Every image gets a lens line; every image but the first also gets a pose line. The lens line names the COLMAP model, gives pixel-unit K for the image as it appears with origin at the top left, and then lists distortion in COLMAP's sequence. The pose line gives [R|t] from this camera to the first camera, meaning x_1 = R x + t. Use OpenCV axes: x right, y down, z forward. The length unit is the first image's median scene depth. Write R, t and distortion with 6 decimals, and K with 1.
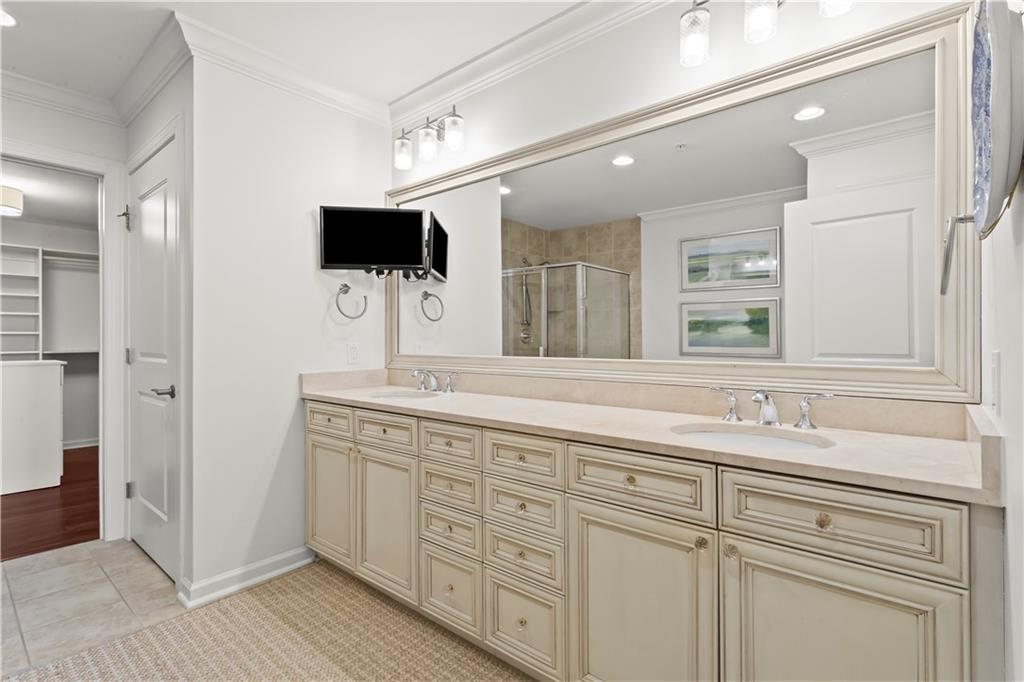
lens RADIAL K [[497.1, 0, 510.5], [0, 497.1, 337.7], [0, 0, 1]] dist [0.004354, 0.001618]
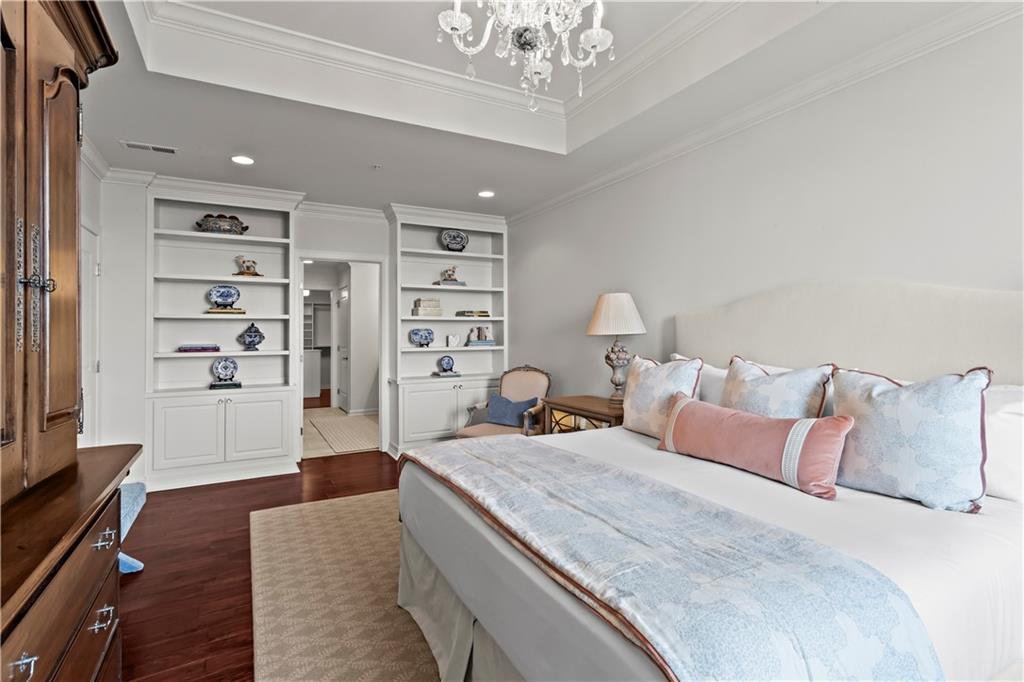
lens RADIAL K [[497.1, 0, 512.4], [0, 497.1, 337.7], [0, 0, 1]] dist [0.004354, 0.001618]
pose [[0.935519, -0.003670, -0.353258, 1.001076], [0.007311, 0.999933, 0.008974, -0.034233], [0.353202, -0.010978, 0.935483, -1.122979]]
